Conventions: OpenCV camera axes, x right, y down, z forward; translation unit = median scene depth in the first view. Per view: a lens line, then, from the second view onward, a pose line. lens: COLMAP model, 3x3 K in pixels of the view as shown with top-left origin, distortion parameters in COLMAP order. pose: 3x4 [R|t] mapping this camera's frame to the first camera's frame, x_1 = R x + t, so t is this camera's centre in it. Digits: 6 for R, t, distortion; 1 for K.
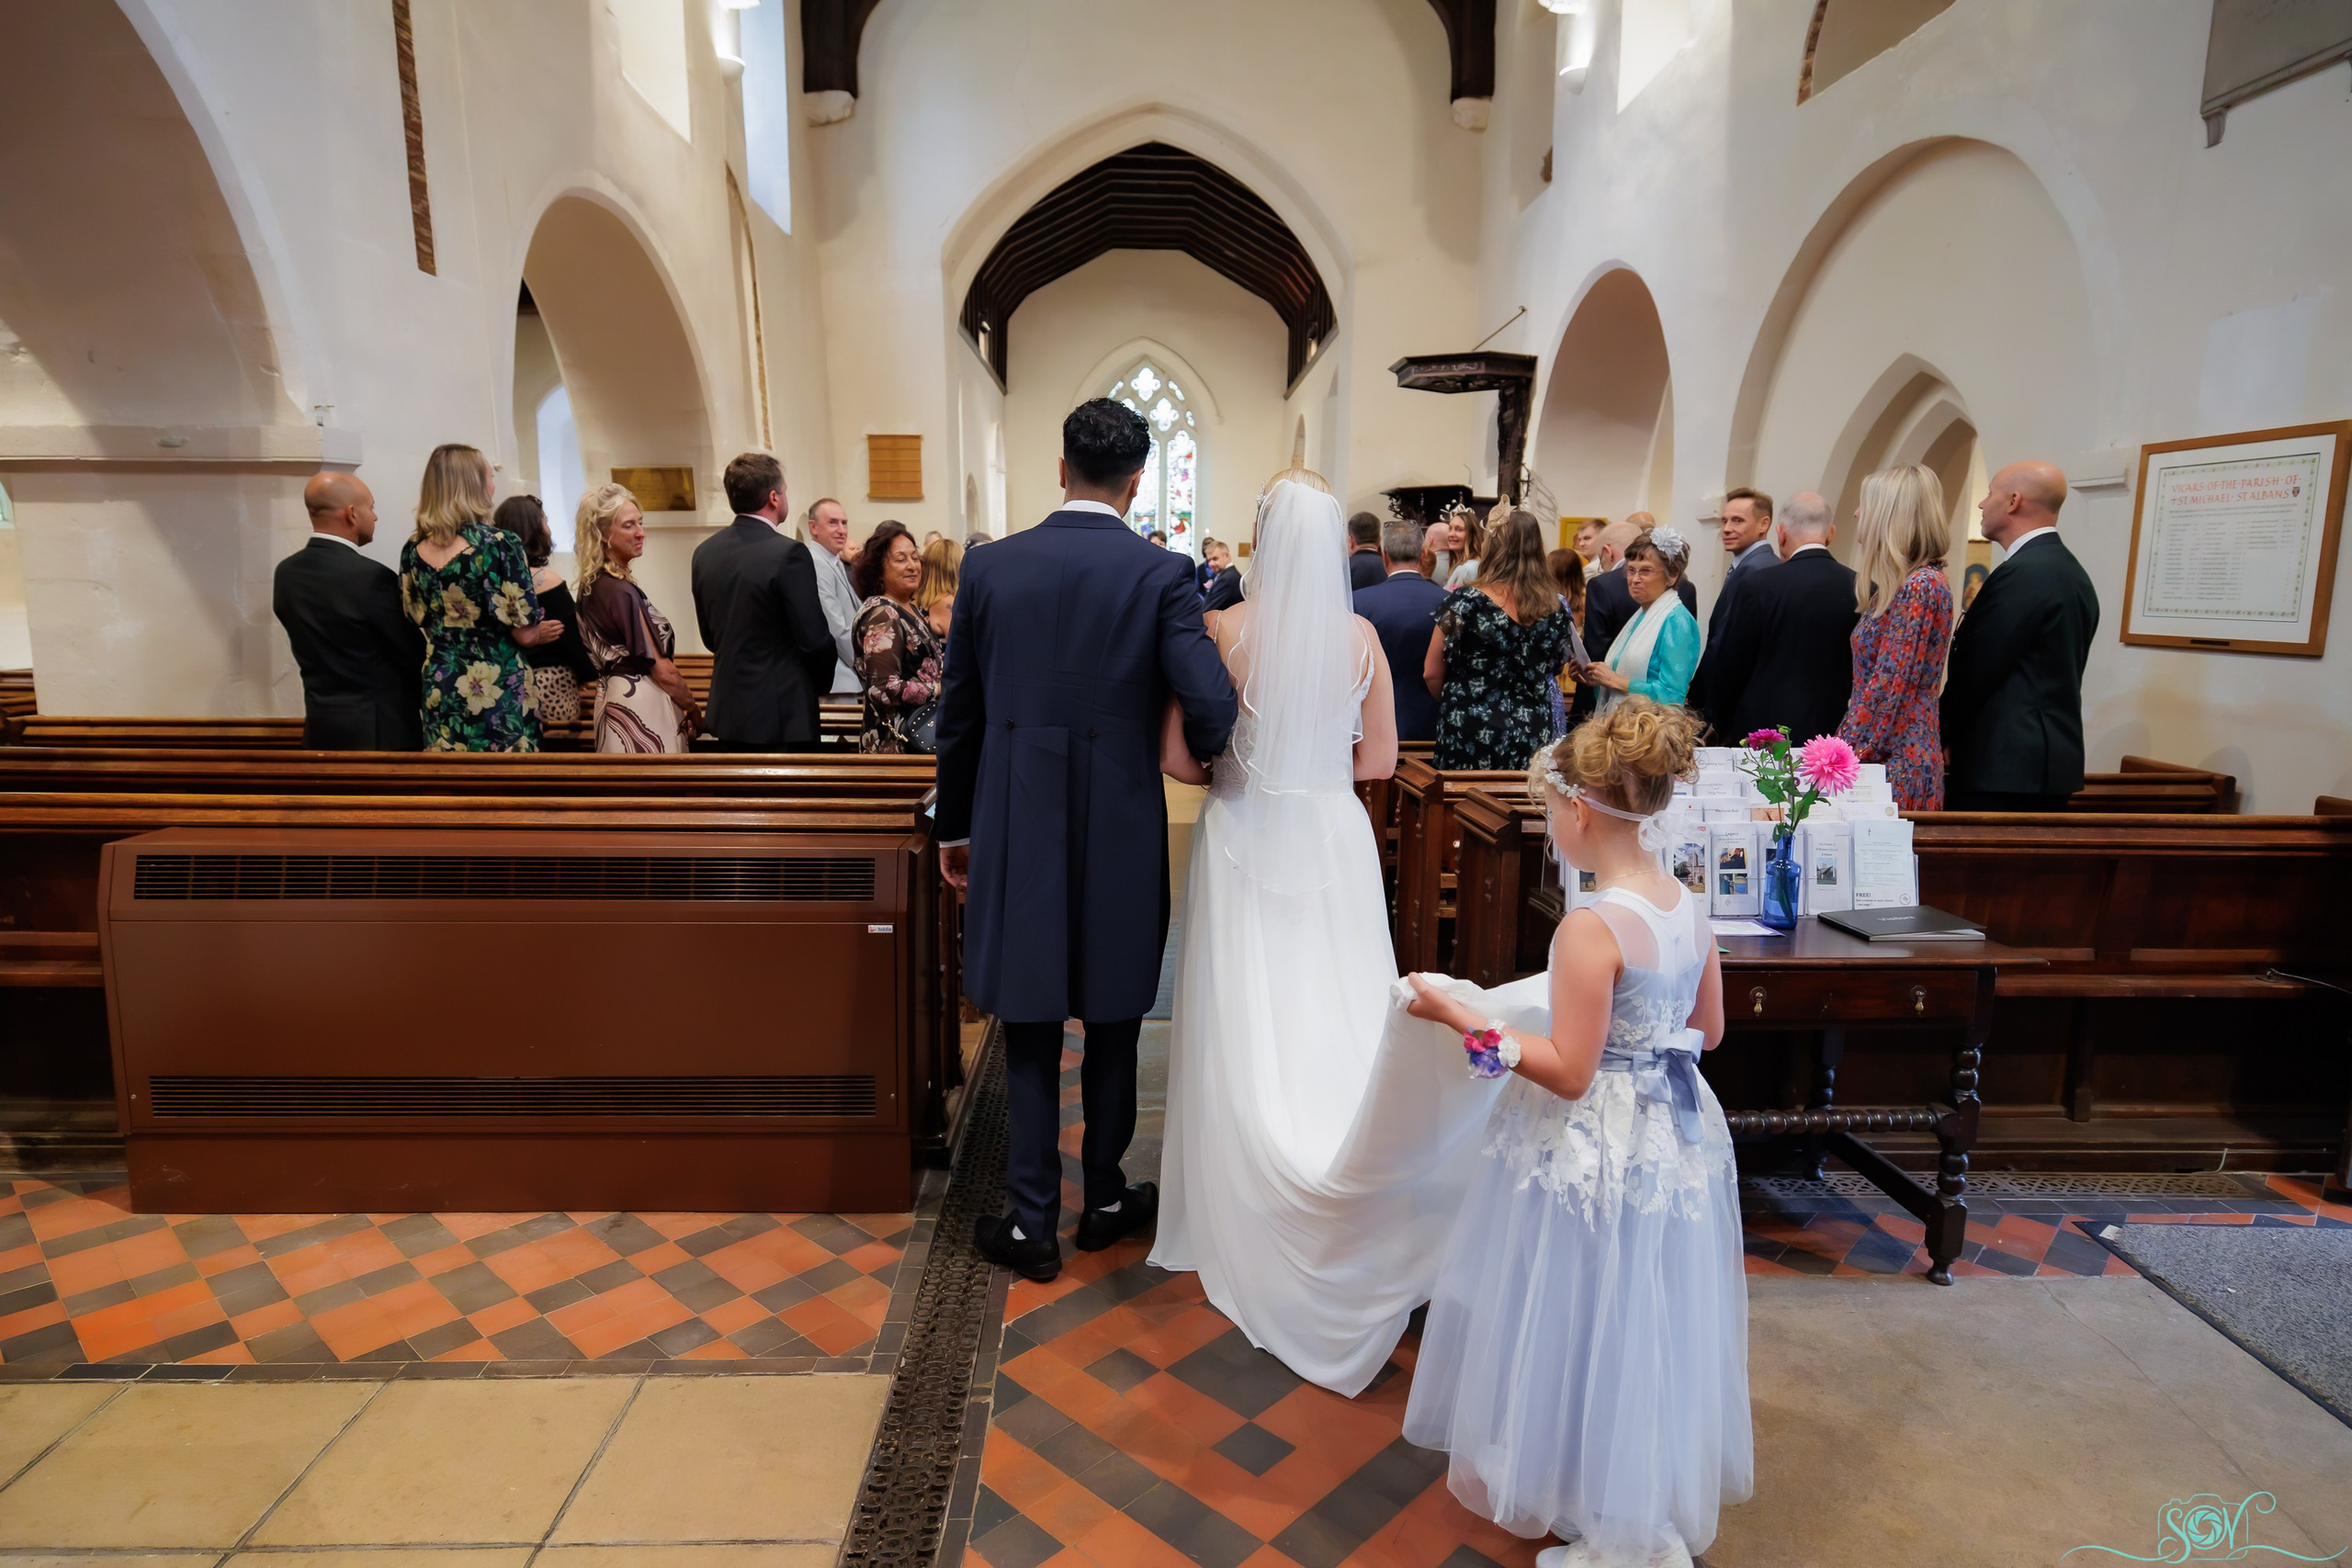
lens RADIAL K [[1310.4, 0, 1176.0], [0, 1310.4, 784.0], [0, 0, 1]] dist [0.006667, 0.000128]
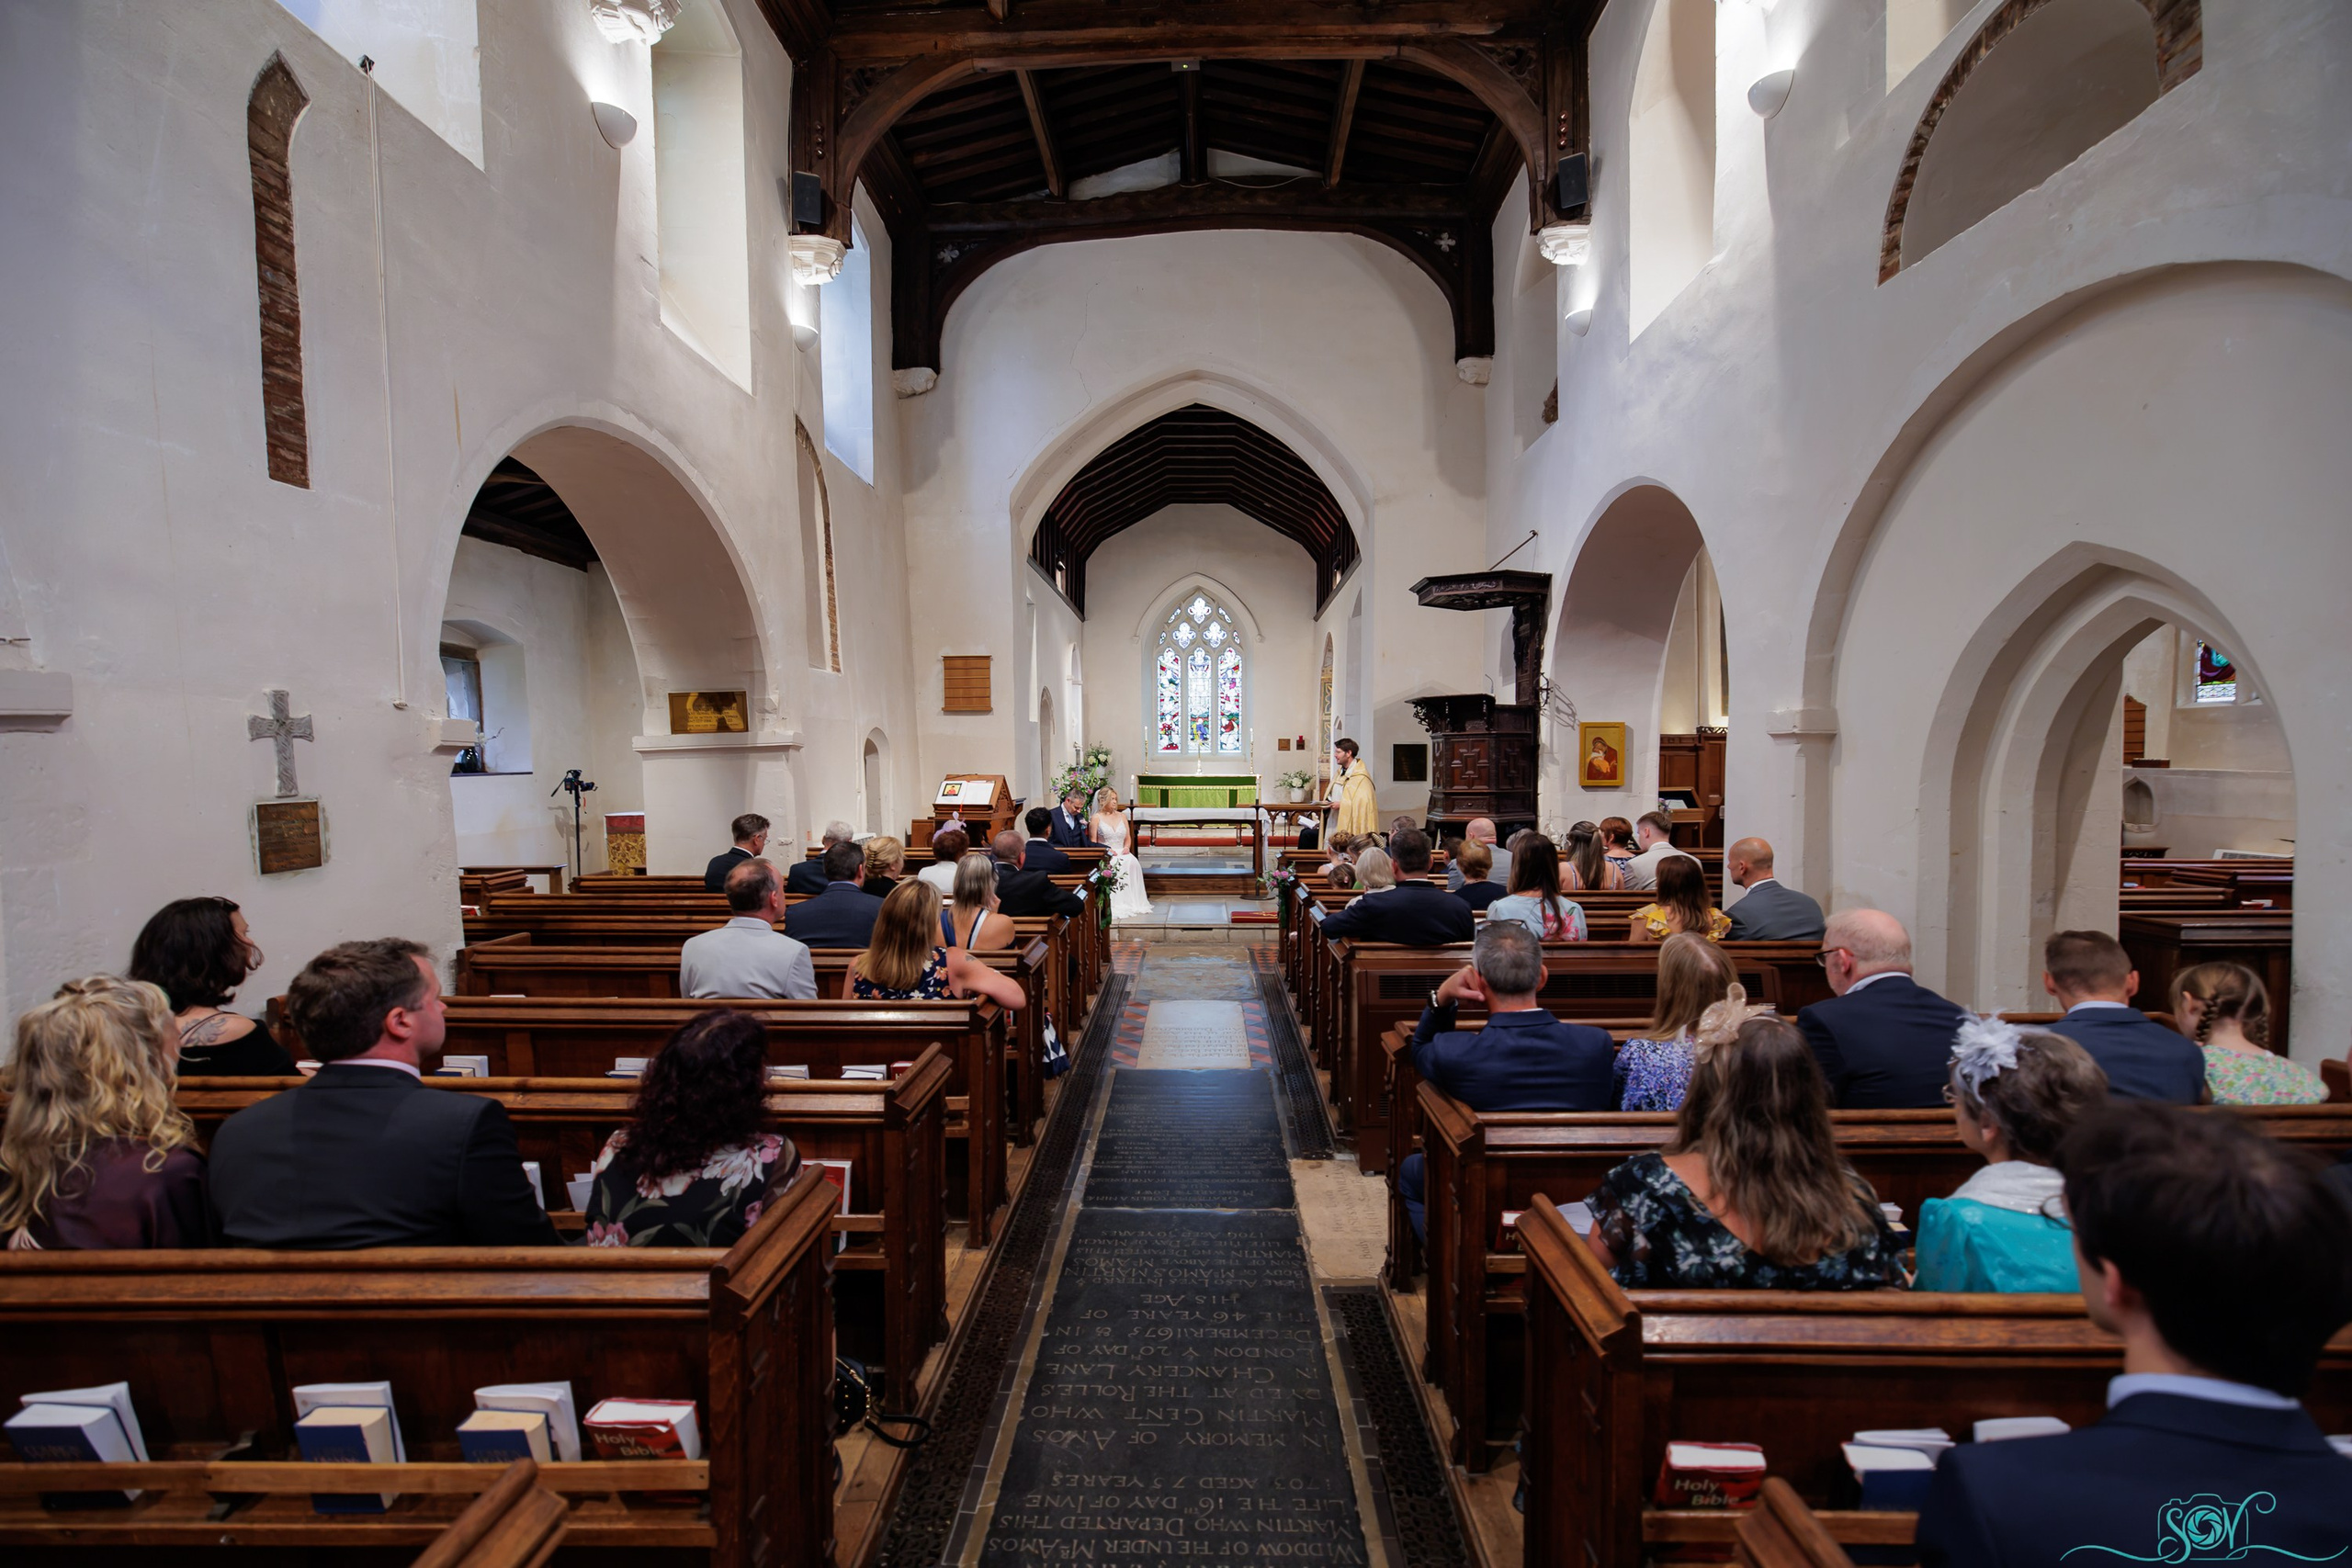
lens RADIAL K [[1001.0, 0, 1194.6], [0, 1001.0, 794.7], [0, 0, 1]] dist [0.001148, -0.000107]
pose [[0.999077, -0.011130, -0.041491, 0.015386], [0.006203, 0.993108, -0.117035, -0.047978], [0.042508, 0.116670, 0.992261, 0.176042]]
